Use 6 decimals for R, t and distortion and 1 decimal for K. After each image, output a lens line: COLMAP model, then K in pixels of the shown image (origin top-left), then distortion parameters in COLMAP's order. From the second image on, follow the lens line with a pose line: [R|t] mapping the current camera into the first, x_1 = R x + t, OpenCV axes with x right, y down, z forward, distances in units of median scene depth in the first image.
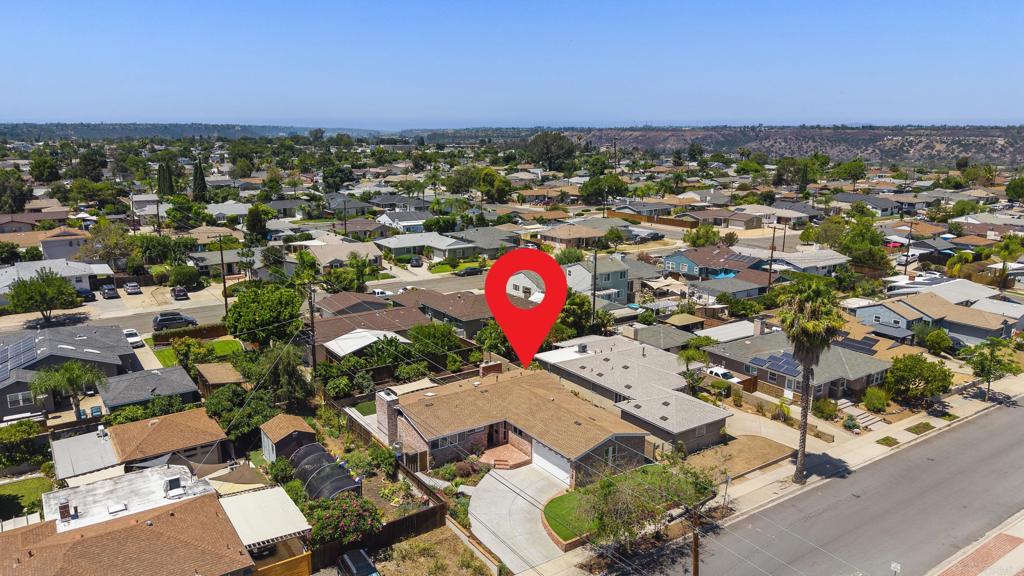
lens RADIAL K [[684.4, 0, 512.0], [0, 684.4, 288.0], [0, 0, 1]] dist [0.059770, -0.080891]
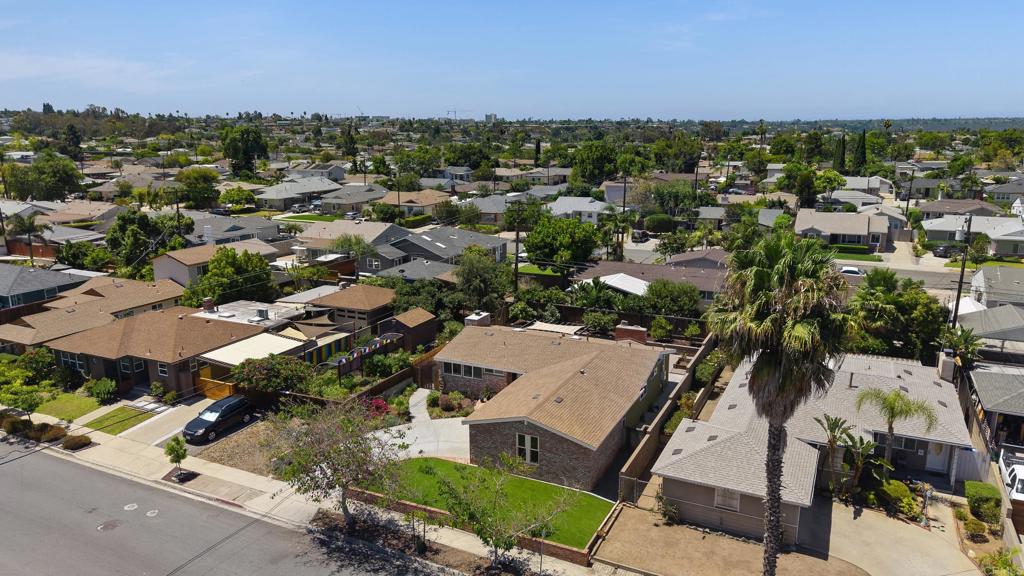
lens RADIAL K [[709.3, 0, 512.0], [0, 709.3, 288.0], [0, 0, 1]] dist [0.051933, -0.000673]
pose [[0.503589, 0.189832, -0.842830, 0.590280], [-0.179025, 0.977316, 0.113155, -0.000356], [0.845191, 0.093904, 0.526150, 0.466132]]
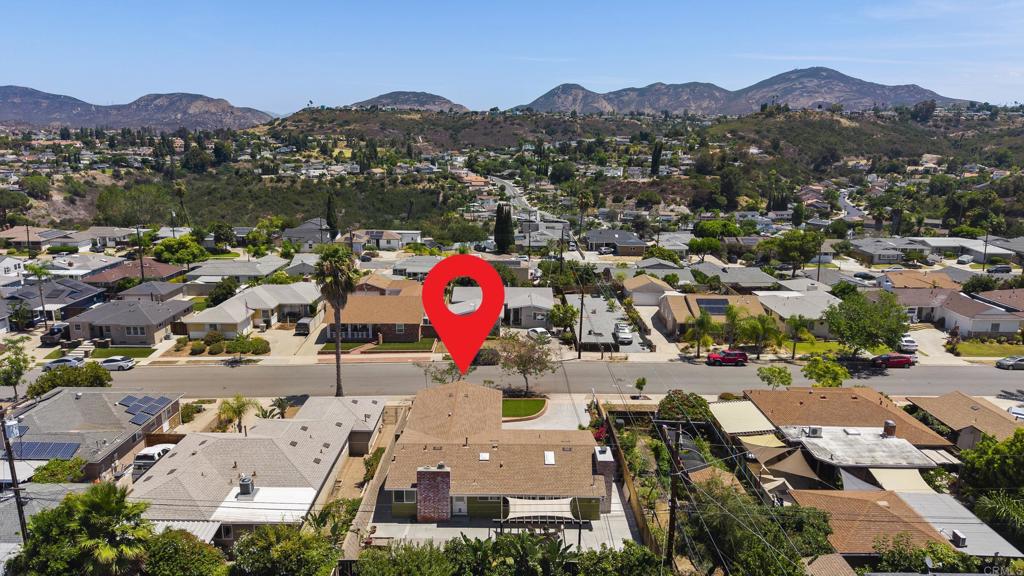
lens RADIAL K [[684.4, 0, 512.0], [0, 684.4, 288.0], [0, 0, 1]] dist [0.059770, -0.080891]
pose [[-0.831128, -0.134797, 0.539497, -0.435995], [0.109146, 0.911760, 0.395955, -0.322108], [-0.545265, 0.387973, -0.743076, 1.446721]]
